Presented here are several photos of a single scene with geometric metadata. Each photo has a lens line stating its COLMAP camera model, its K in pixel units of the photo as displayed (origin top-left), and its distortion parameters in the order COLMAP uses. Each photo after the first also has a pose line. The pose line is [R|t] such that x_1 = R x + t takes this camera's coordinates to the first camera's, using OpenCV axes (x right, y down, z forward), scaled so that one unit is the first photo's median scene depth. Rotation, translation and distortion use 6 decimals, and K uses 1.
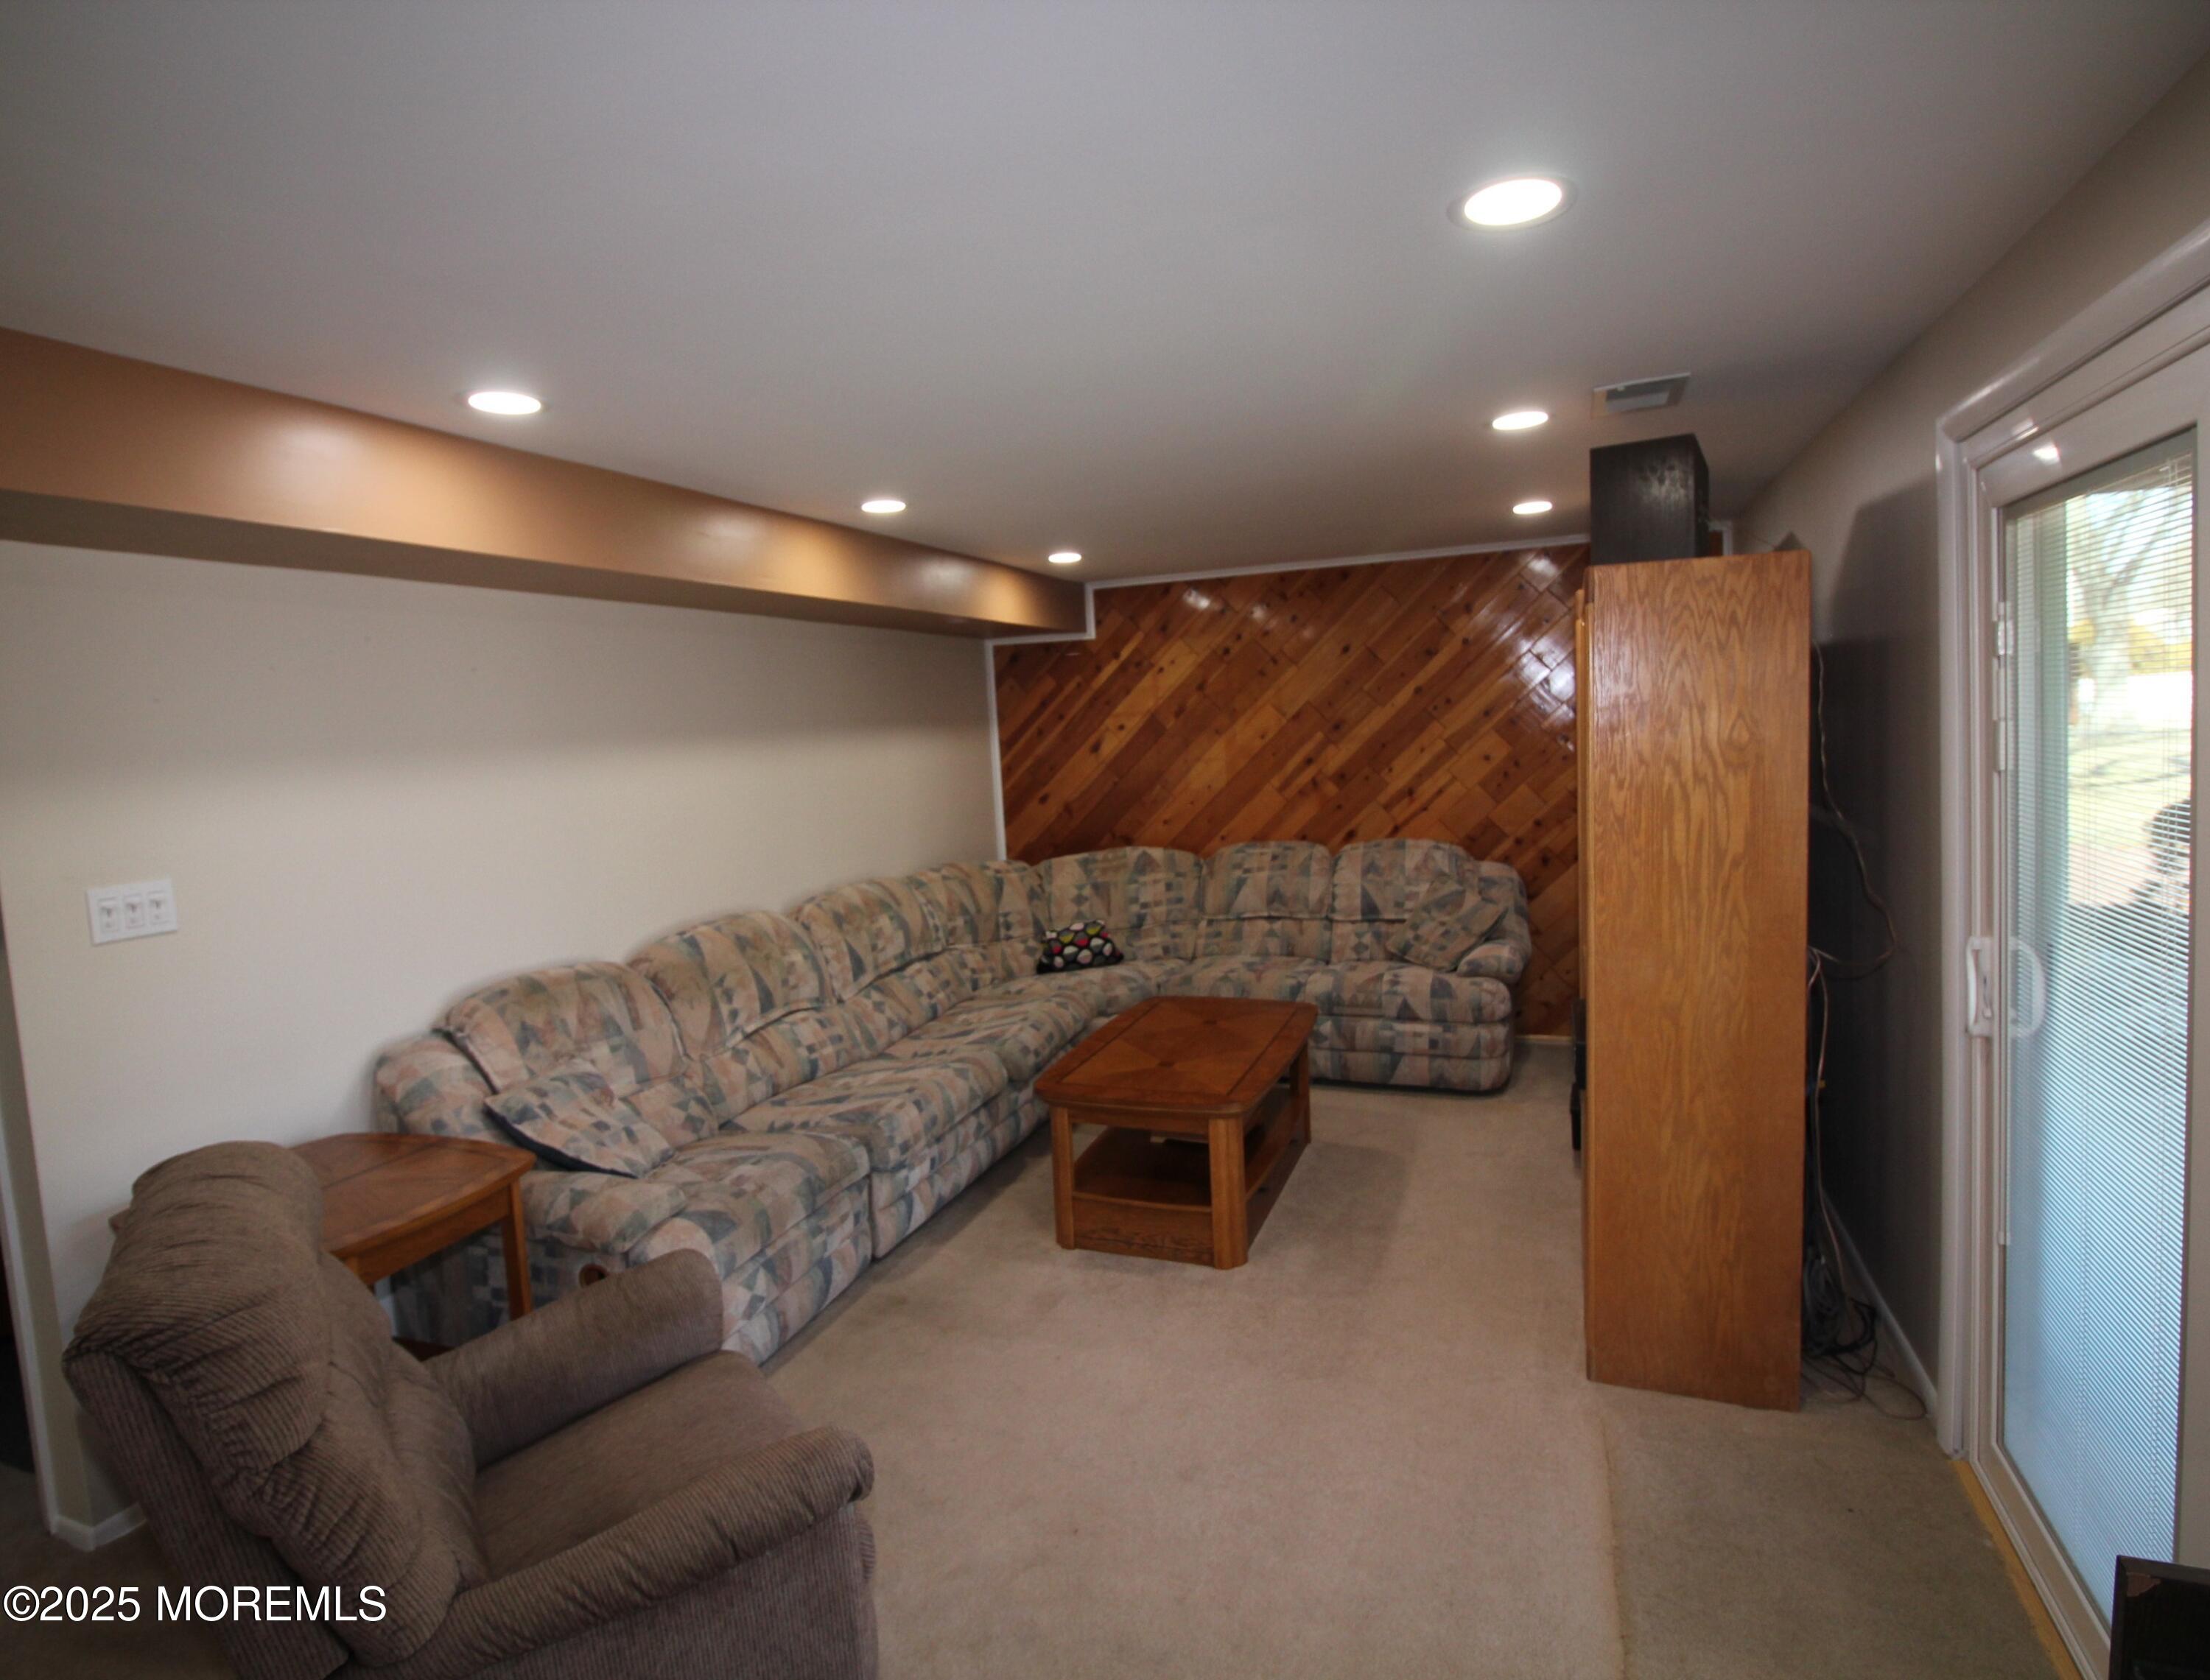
lens RADIAL K [[1175.8, 0, 1106.1], [0, 1175.8, 825.1], [0, 0, 1]] dist [0.040998, 0.000235]
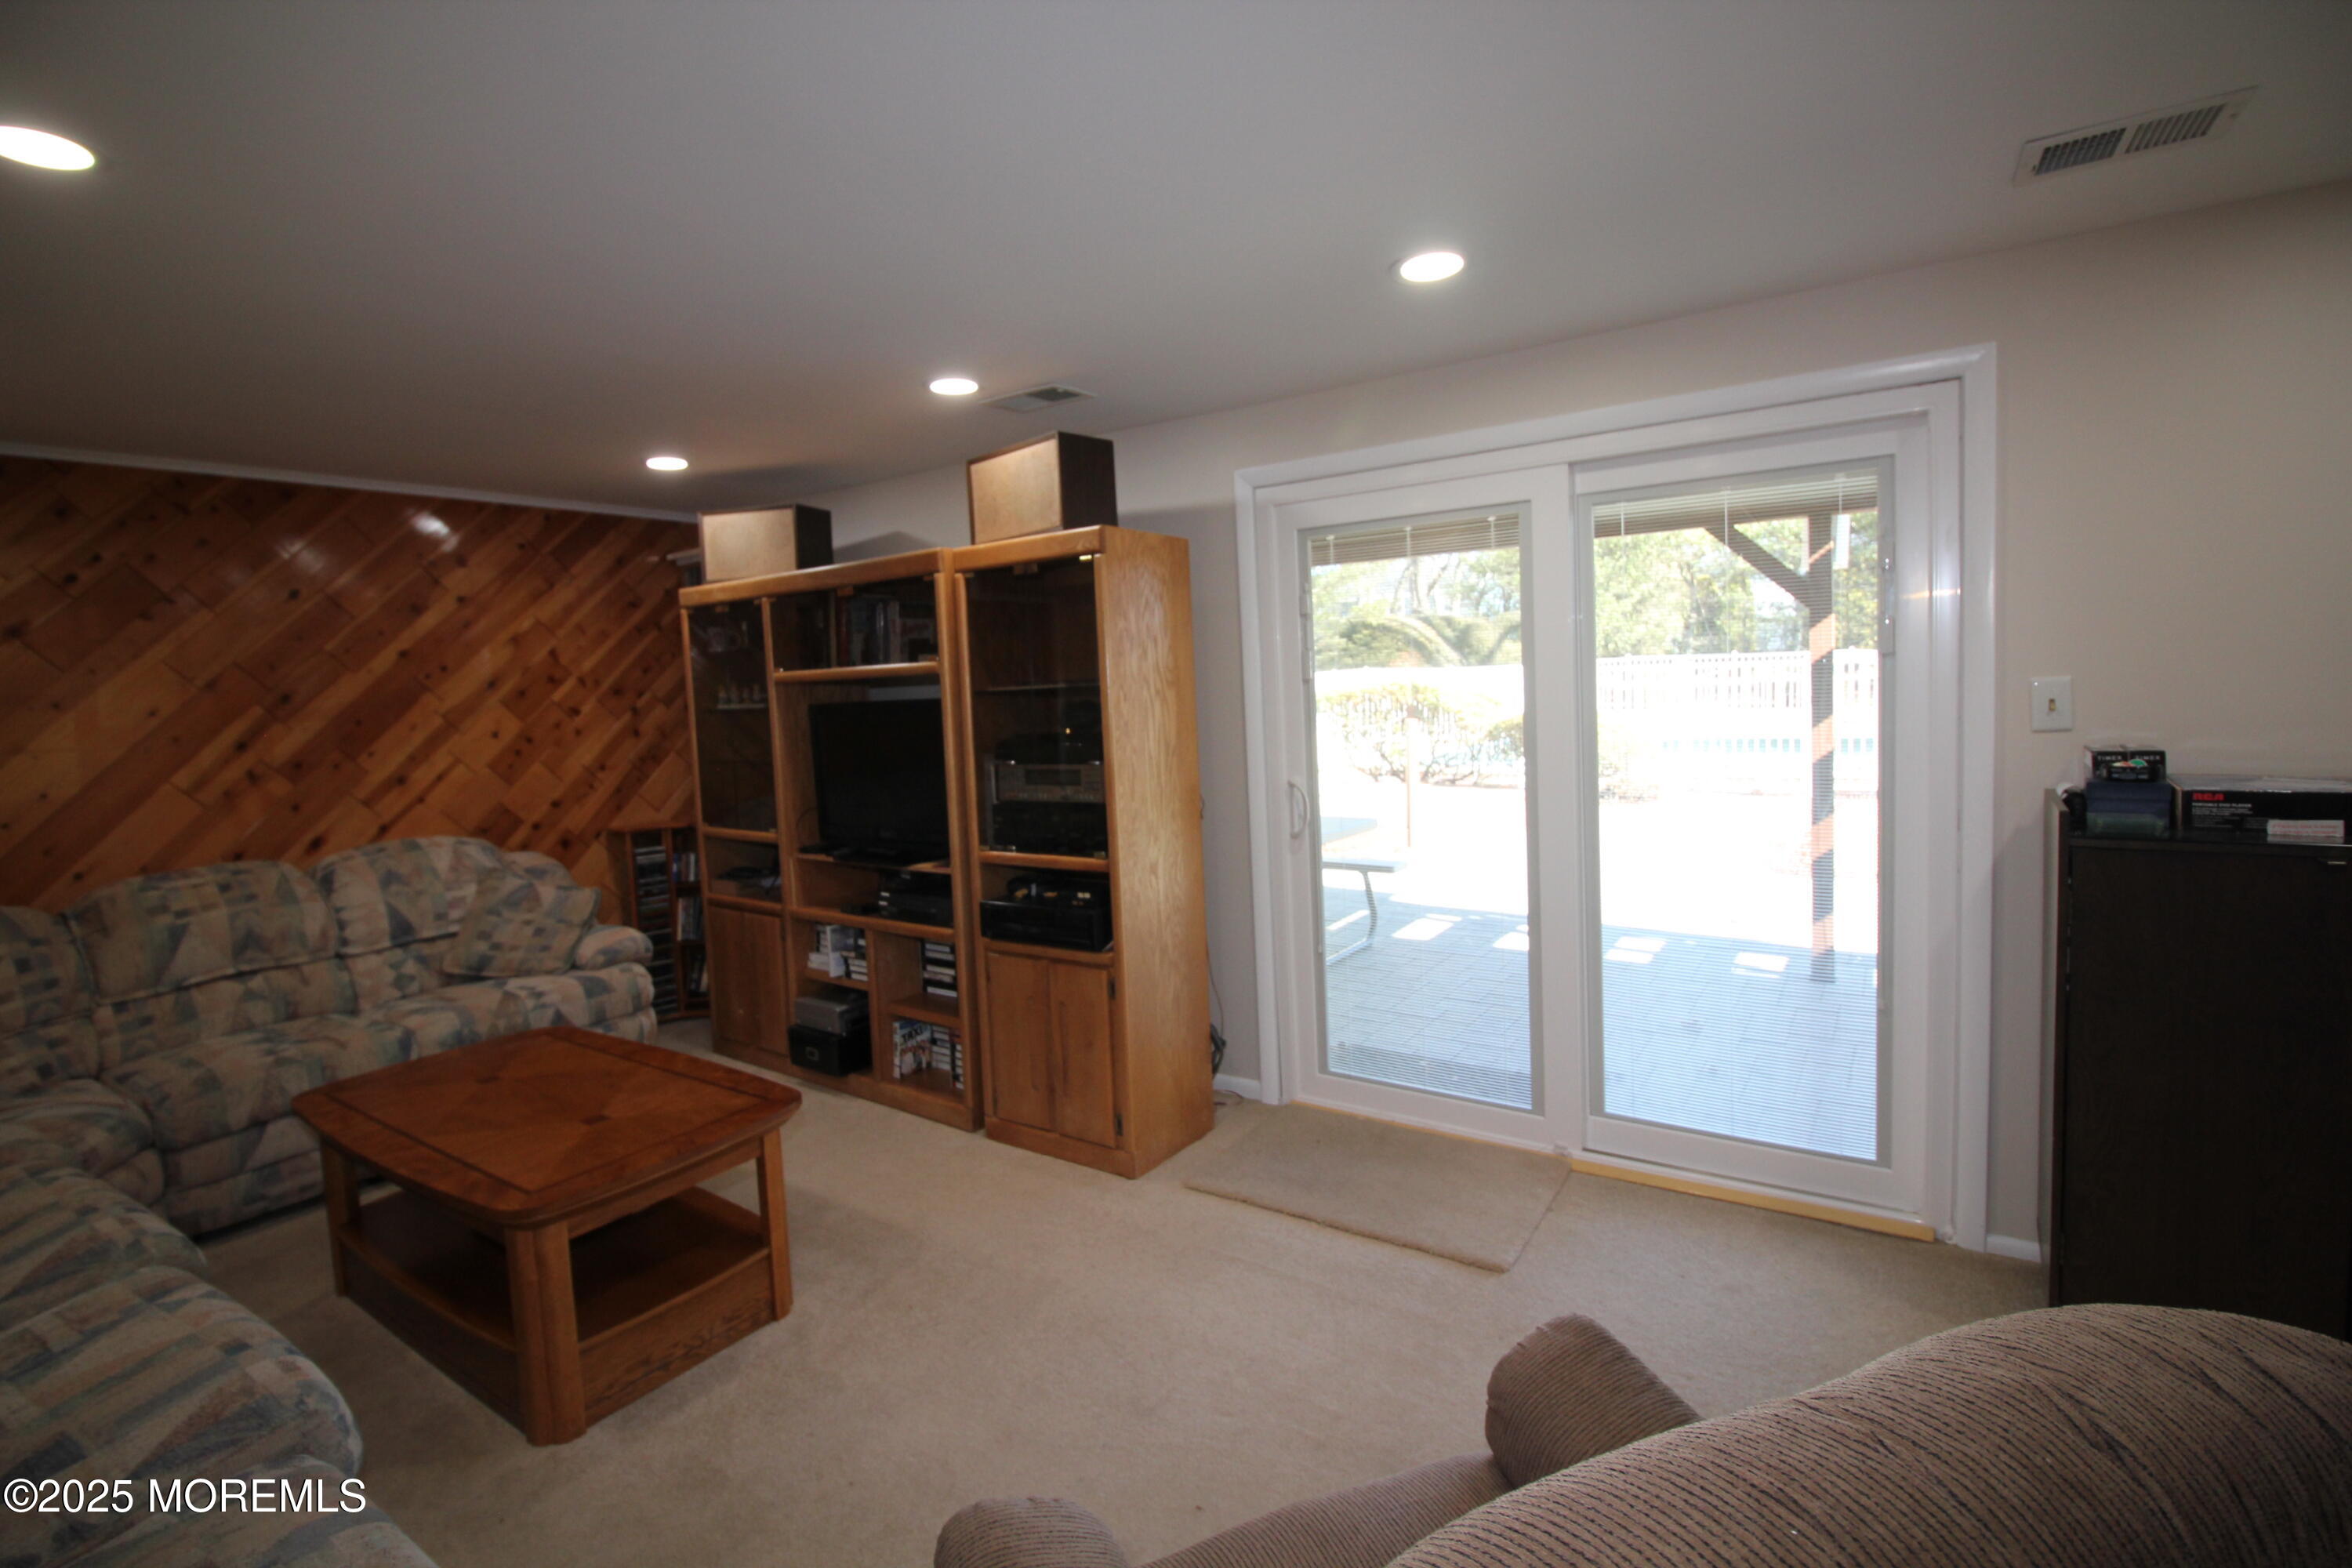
lens RADIAL K [[1084.8, 0, 1172.4], [0, 1084.8, 774.1], [0, 0, 1]] dist [-0.029556, -0.000276]
pose [[0.233888, -0.044900, 0.971226, -0.327418], [0.117987, 0.992861, 0.017487, 0.016822], [-0.965078, 0.110502, 0.237516, 0.327498]]
